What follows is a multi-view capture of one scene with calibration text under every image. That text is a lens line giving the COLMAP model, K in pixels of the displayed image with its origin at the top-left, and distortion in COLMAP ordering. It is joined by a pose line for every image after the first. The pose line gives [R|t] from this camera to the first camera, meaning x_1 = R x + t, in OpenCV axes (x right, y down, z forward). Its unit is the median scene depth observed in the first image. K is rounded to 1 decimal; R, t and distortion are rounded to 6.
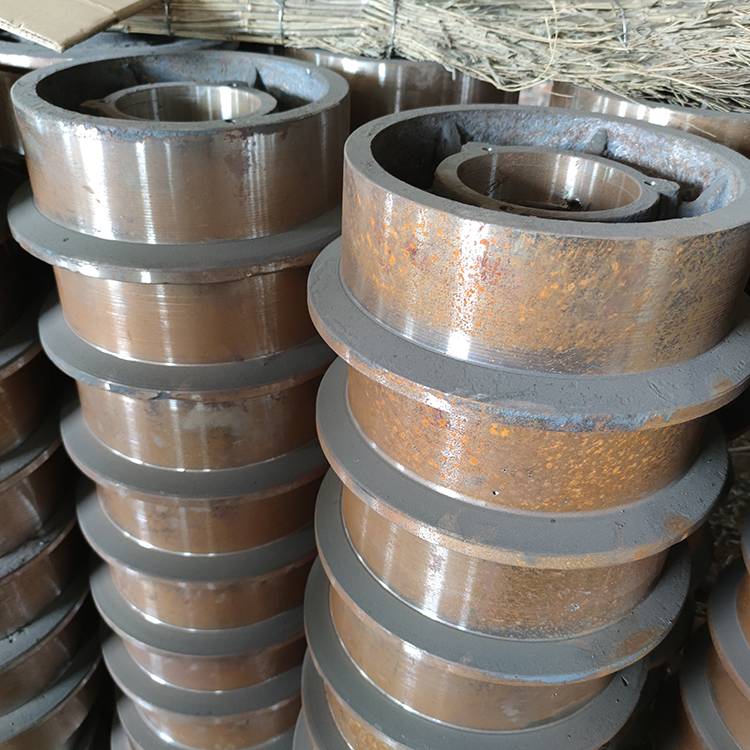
lens RADIAL K [[751.2, 0, 373.9], [0, 751.2, 384.4], [0, 0, 1]] dist [0.053992, -0.071932]
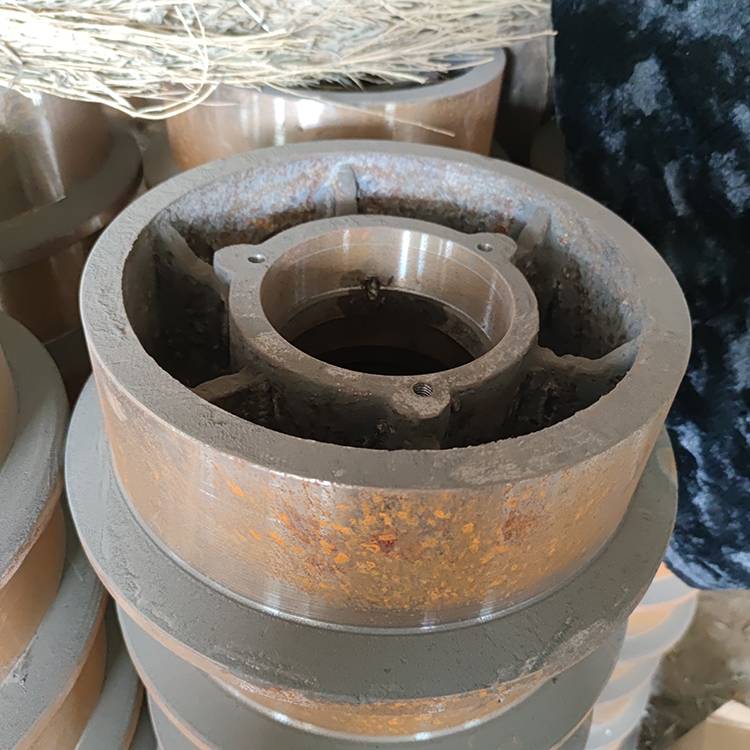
lens RADIAL K [[751.2, 0, 373.9], [0, 751.2, 384.4], [0, 0, 1]] dist [0.053992, -0.071932]
pose [[0.753252, -0.439723, 0.489137, -0.148022], [0.355308, 0.897863, 0.259998, -0.333282], [-0.553505, -0.022050, 0.832554, 0.354652]]
